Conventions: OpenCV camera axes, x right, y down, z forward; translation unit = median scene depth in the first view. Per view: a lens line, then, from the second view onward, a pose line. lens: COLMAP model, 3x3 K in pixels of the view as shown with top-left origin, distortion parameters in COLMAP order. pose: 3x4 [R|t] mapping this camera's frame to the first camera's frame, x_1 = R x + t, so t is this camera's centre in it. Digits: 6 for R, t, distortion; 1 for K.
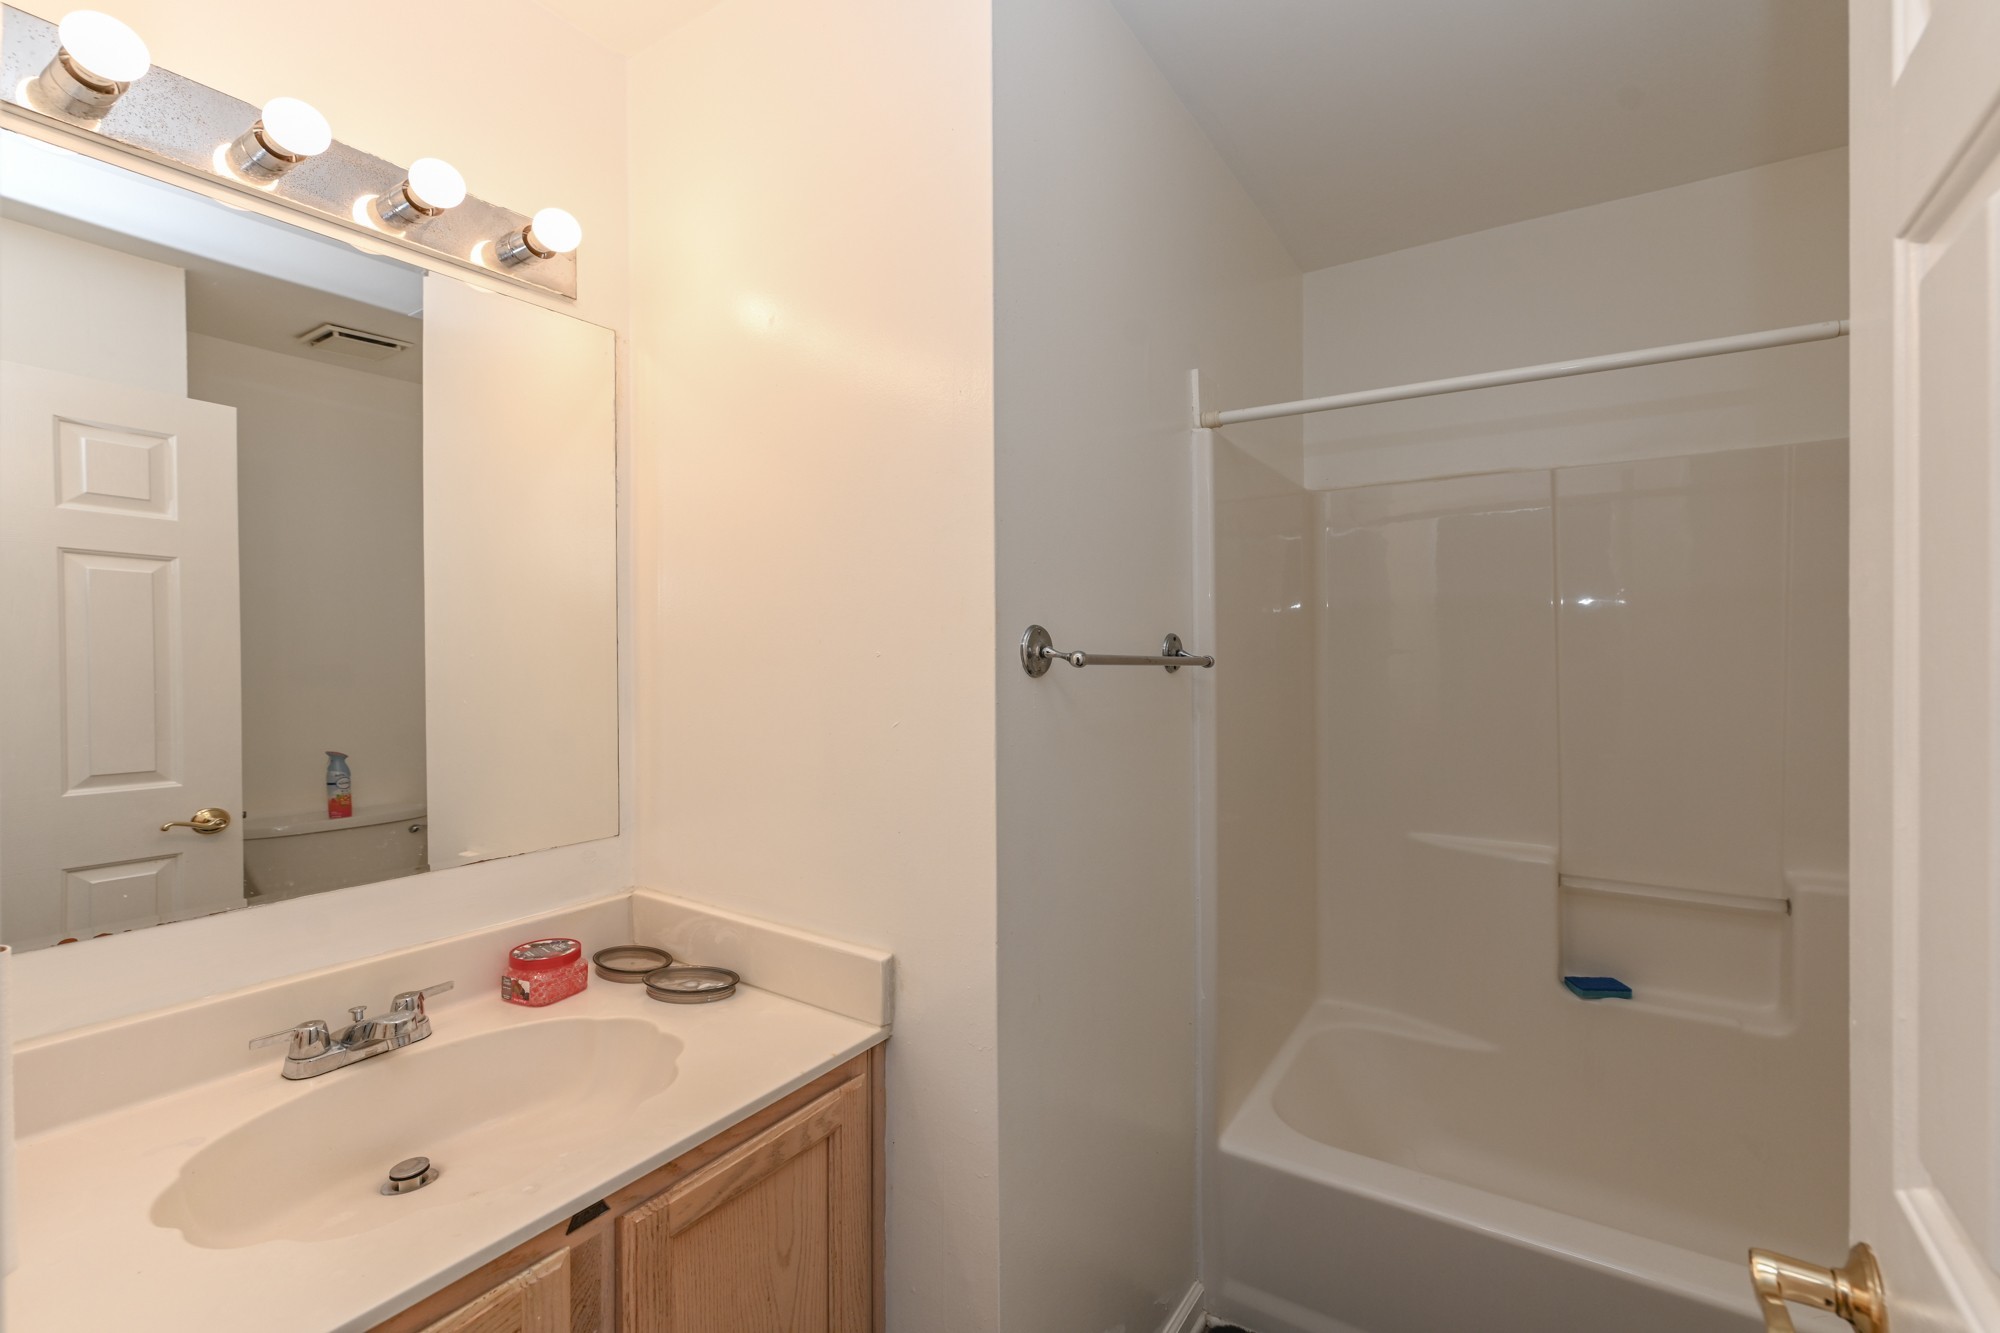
lens RADIAL K [[866.0, 0, 1008.4], [0, 866.0, 664.5], [0, 0, 1]] dist [0.003061, -0.001654]
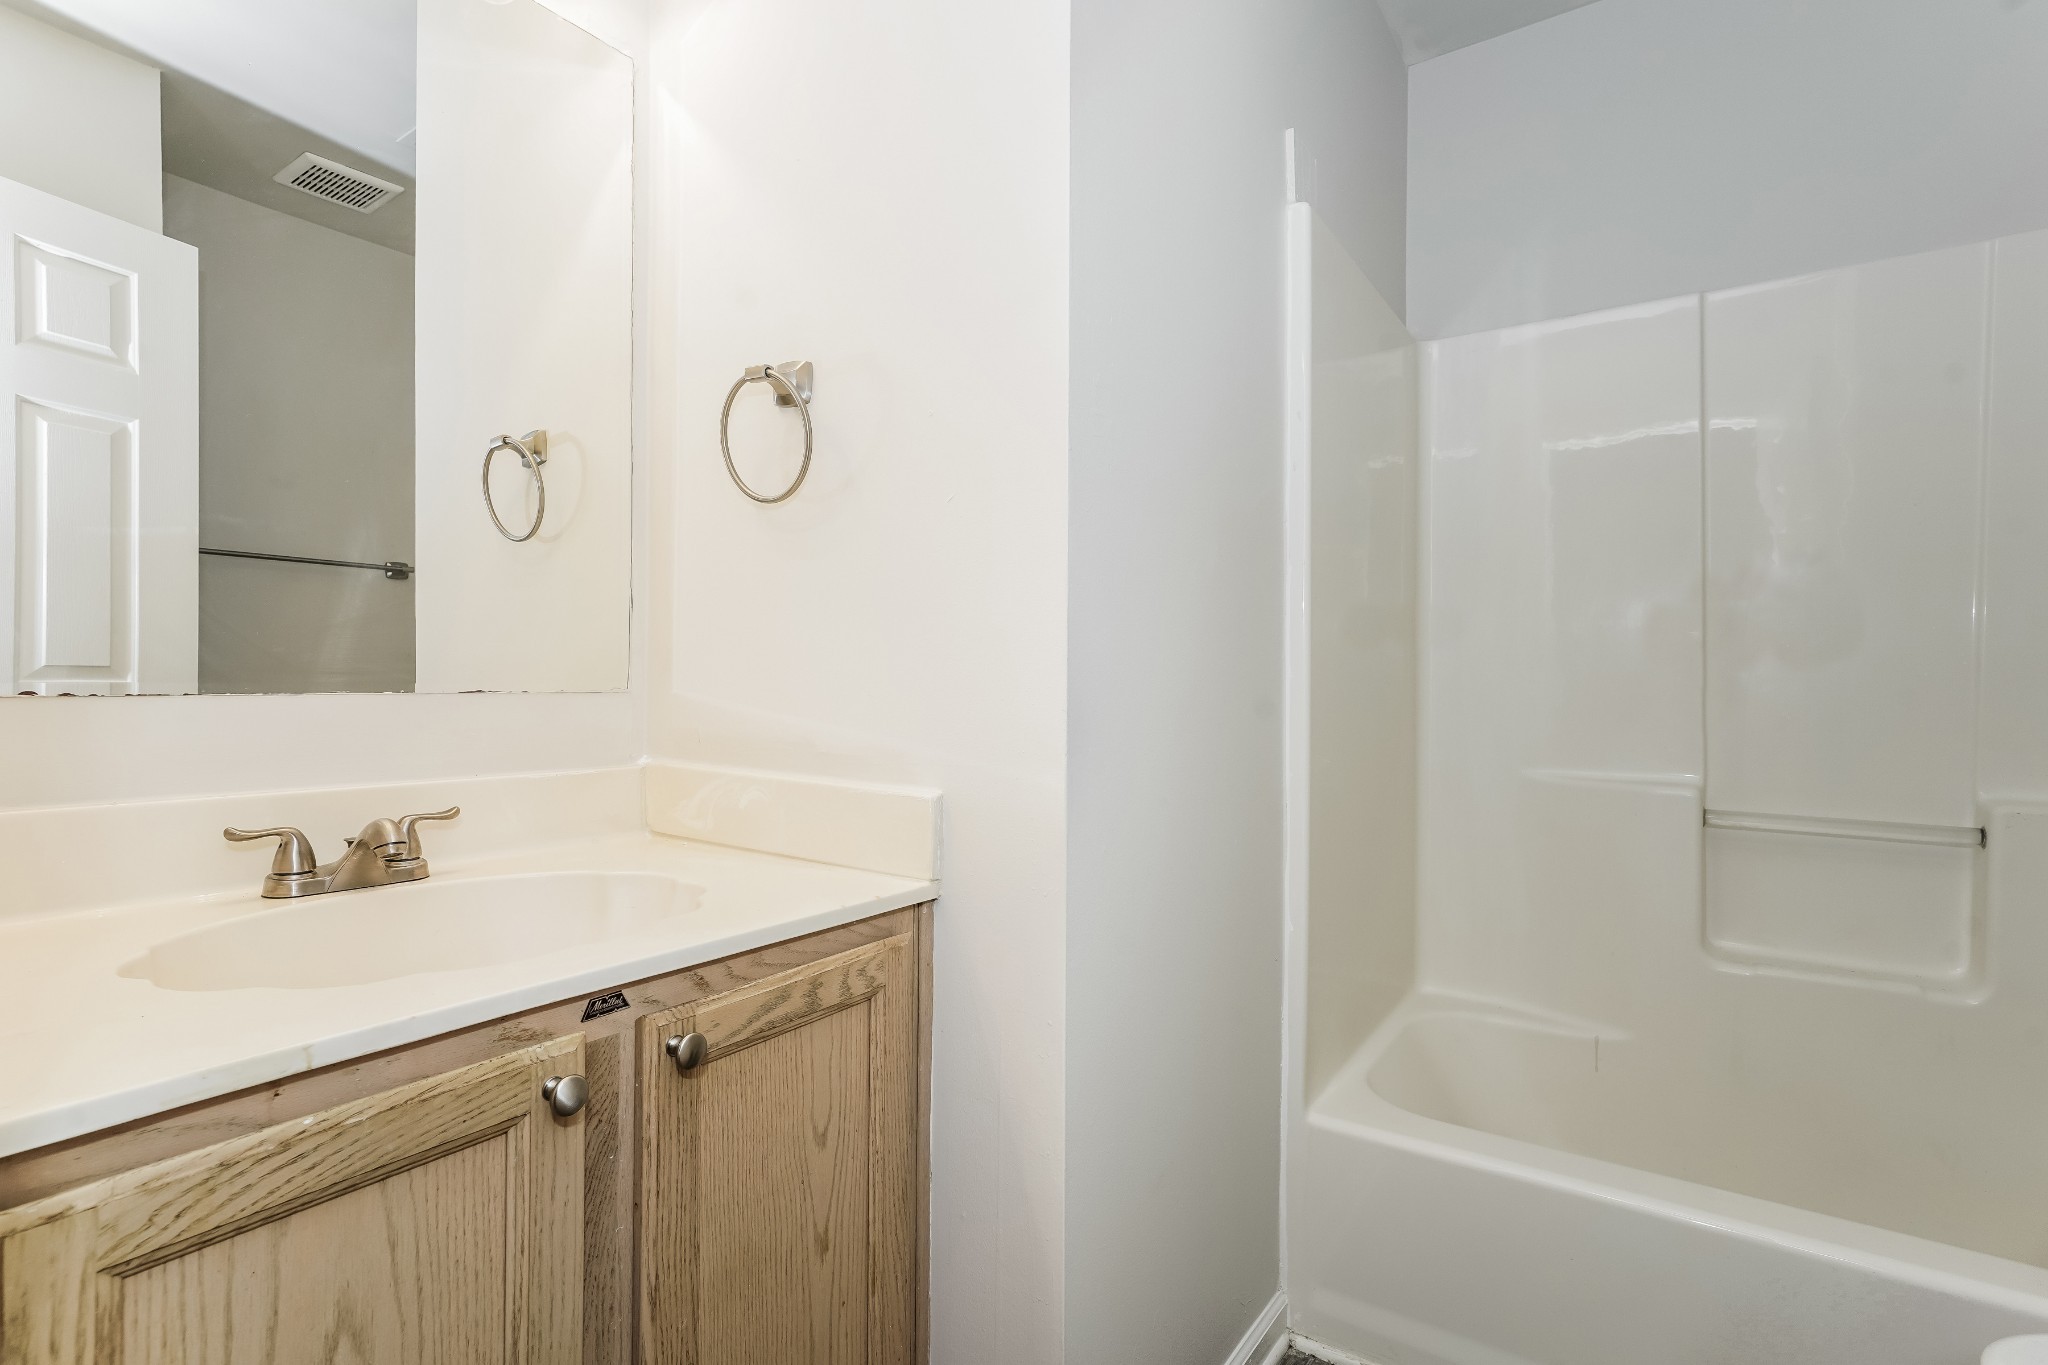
lens RADIAL K [[971.2, 0, 1015.6], [0, 971.2, 680.9], [0, 0, 1]] dist [-0.000266, 0.001011]
pose [[0.999449, -0.000524, -0.033175, -0.029418], [0.000249, 0.999966, -0.008277, 0.236699], [0.033178, 0.008265, 0.999415, 0.025090]]
